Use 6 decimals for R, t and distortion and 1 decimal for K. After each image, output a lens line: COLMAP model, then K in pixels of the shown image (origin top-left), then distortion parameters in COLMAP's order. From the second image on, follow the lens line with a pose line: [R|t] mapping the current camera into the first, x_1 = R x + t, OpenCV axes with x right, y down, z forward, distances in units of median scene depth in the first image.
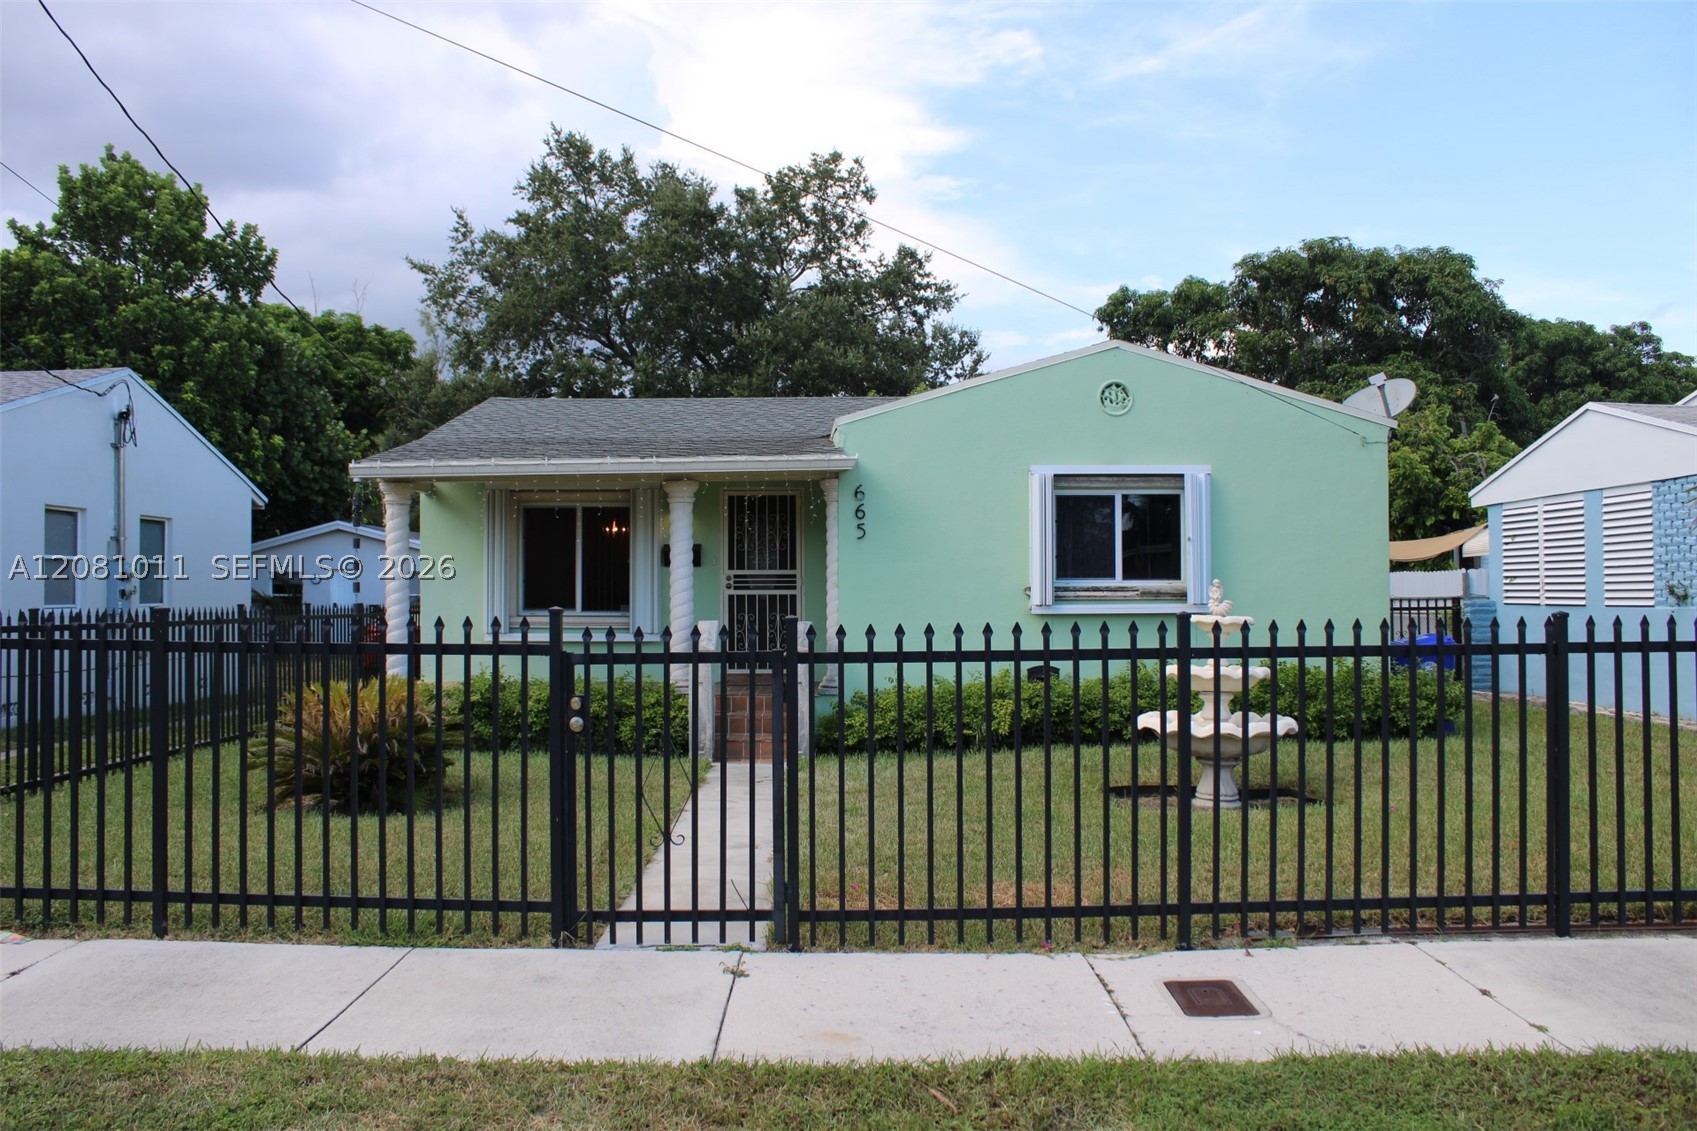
lens RADIAL K [[1381.4, 0, 826.8], [0, 1381.4, 552.4], [0, 0, 1]] dist [-0.160336, 0.144417]
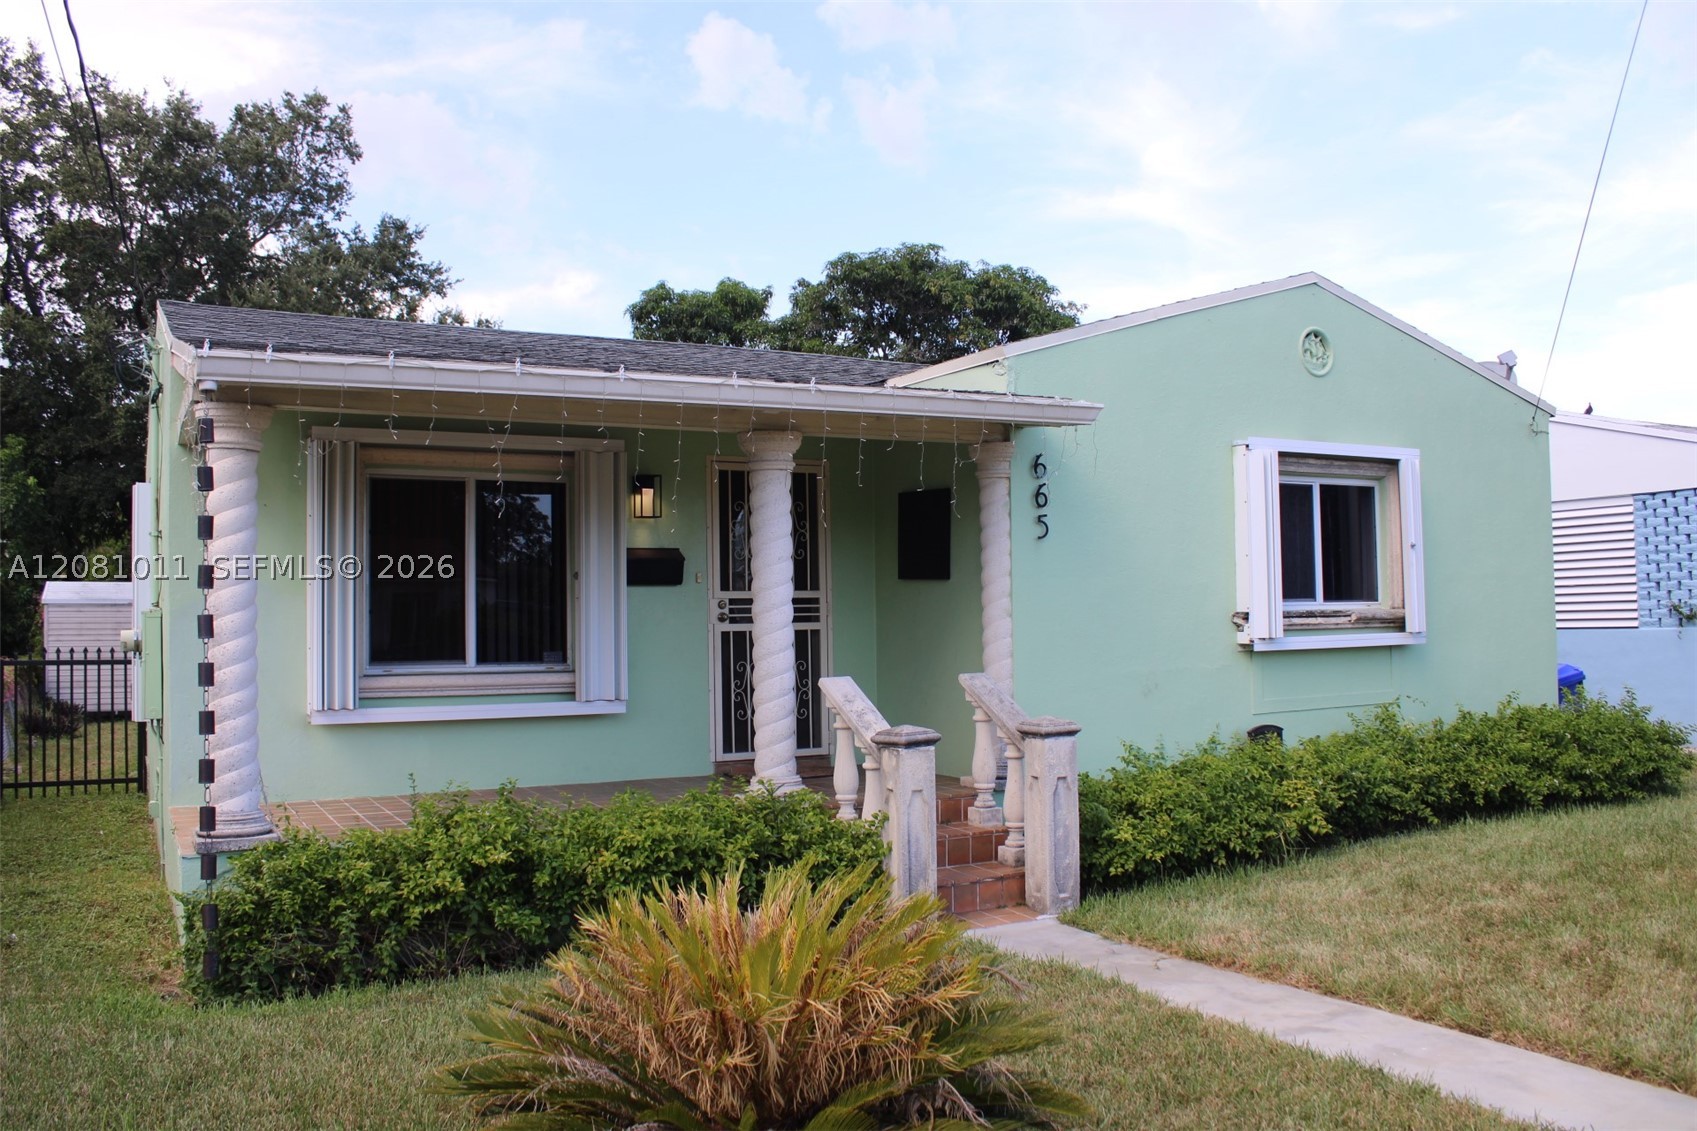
lens RADIAL K [[1381.4, 0, 826.8], [0, 1381.4, 552.4], [0, 0, 1]] dist [-0.160336, 0.144417]
pose [[0.878314, 0.011843, 0.477938, -0.295252], [-0.000643, 0.999721, -0.023591, 0.009147], [-0.478084, 0.020413, 0.878077, 0.403932]]
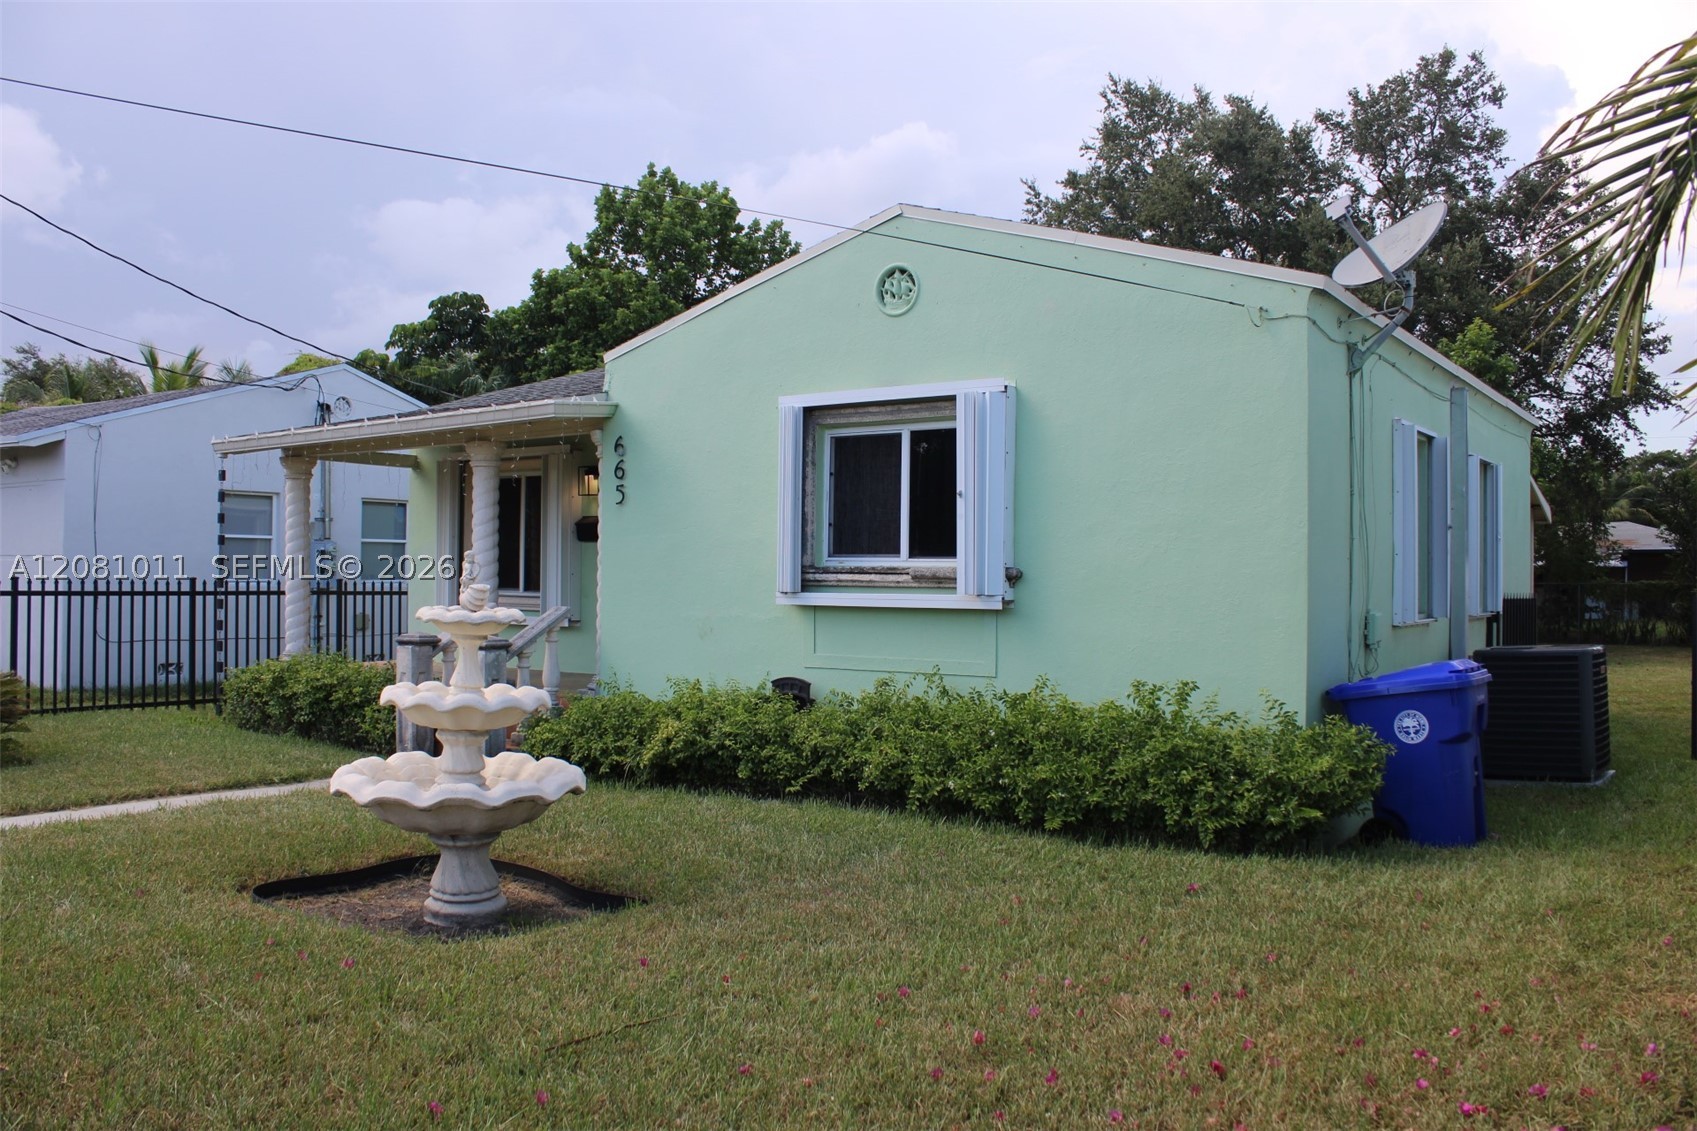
lens RADIAL K [[1381.4, 0, 826.8], [0, 1381.4, 552.4], [0, 0, 1]] dist [-0.160336, 0.144417]
pose [[0.813053, 0.001332, -0.582188, 0.472437], [0.003064, 0.999974, 0.006567, 0.010661], [0.582182, -0.007123, 0.813027, 0.349310]]
